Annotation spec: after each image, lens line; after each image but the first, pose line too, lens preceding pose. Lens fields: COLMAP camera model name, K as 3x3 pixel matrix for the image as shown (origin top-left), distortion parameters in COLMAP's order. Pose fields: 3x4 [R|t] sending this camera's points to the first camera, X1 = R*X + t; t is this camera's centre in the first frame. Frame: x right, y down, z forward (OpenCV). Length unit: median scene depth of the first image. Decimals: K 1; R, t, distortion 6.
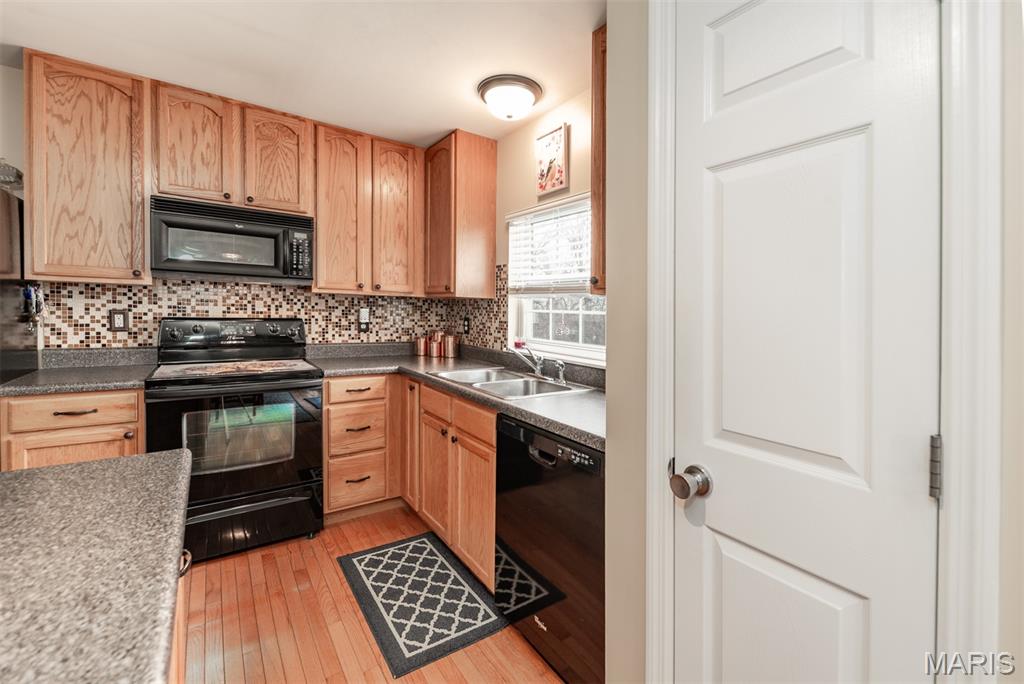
lens RADIAL K [[438.2, 0, 521.6], [0, 438.2, 310.9], [0, 0, 1]] dist [0.021903, -0.011761]
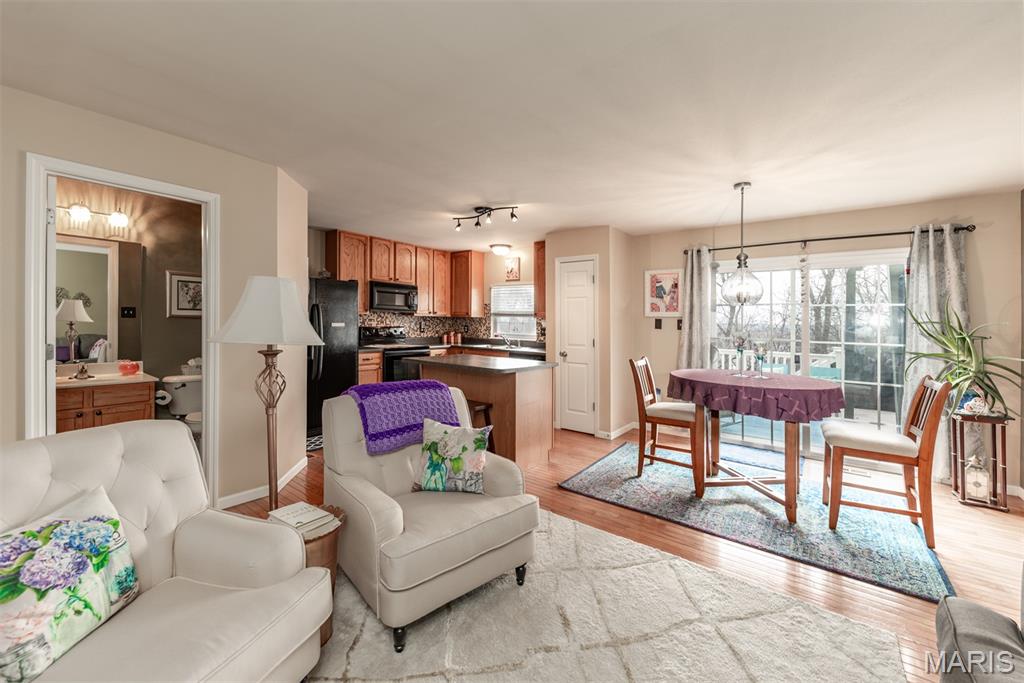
lens RADIAL K [[408.6, 0, 525.9], [0, 408.6, 311.4], [0, 0, 1]] dist [-0.000206, -0.005335]
pose [[0.947500, -0.001655, 0.319751, -0.601384], [0.006617, 0.999874, -0.014433, -0.029033], [-0.319687, 0.015791, 0.947392, -1.304487]]
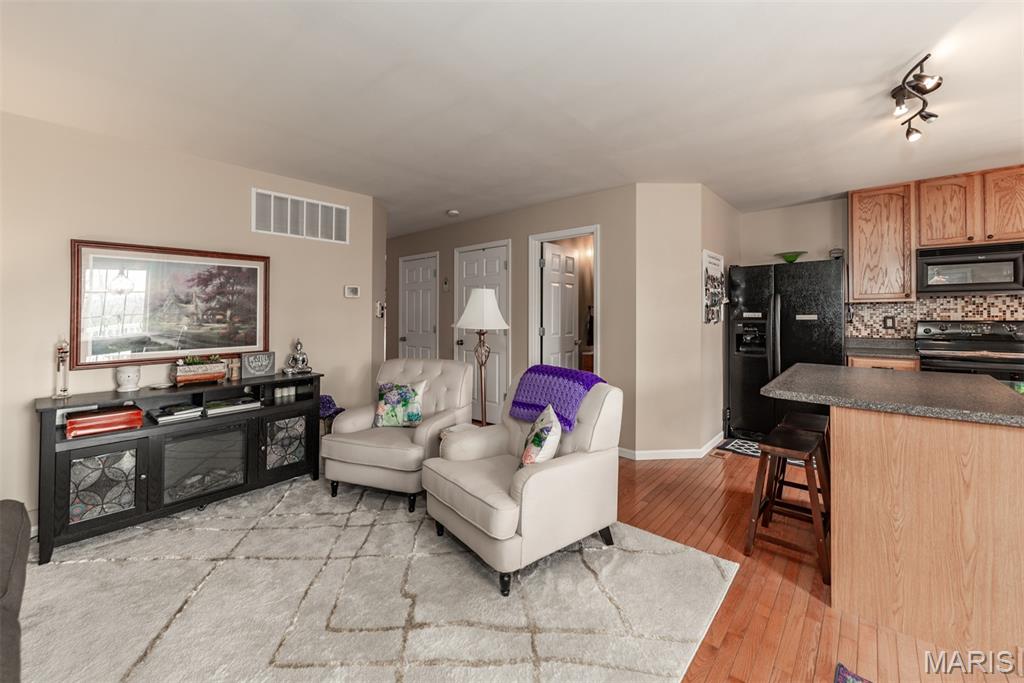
lens RADIAL K [[401.6, 0, 509.3], [0, 401.6, 328.1], [0, 0, 1]] dist [0.009198, -0.006039]
pose [[0.220091, 0.006618, -0.975457, 0.276784], [0.016595, 0.999807, 0.010527, 0.002067], [0.975338, -0.018505, 0.219939, -0.719208]]
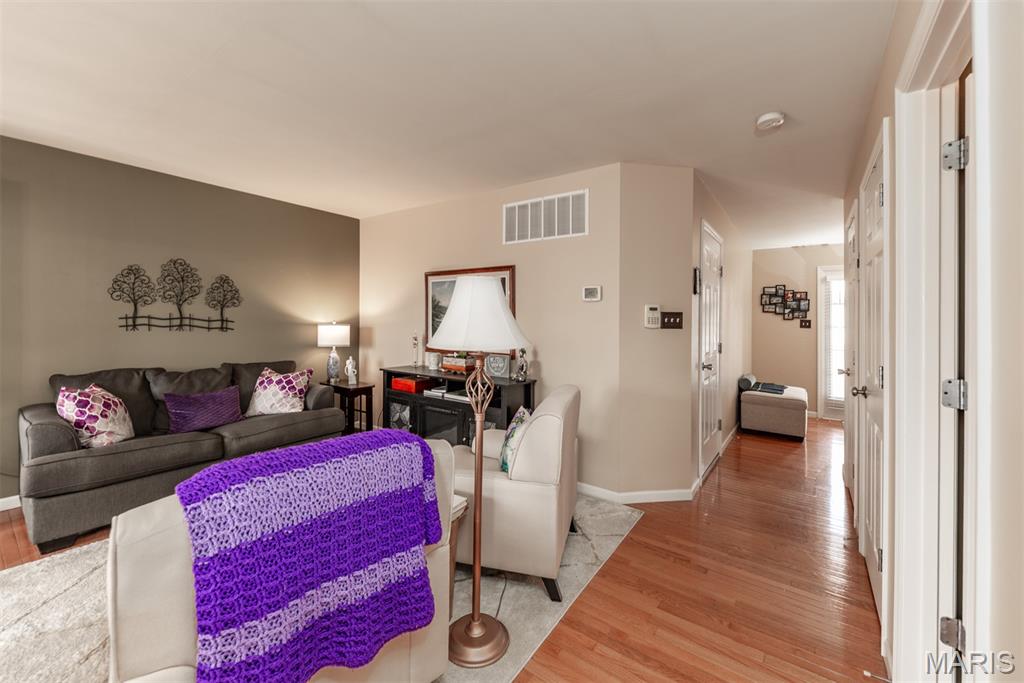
lens RADIAL K [[404.1, 0, 521.6], [0, 404.1, 324.3], [0, 0, 1]] dist [0.002465, -0.000087]
pose [[-0.944689, -0.042169, -0.325246, -0.620805], [-0.043920, 0.999033, -0.001960, -0.022153], [0.325014, 0.012433, -0.945627, 0.015076]]
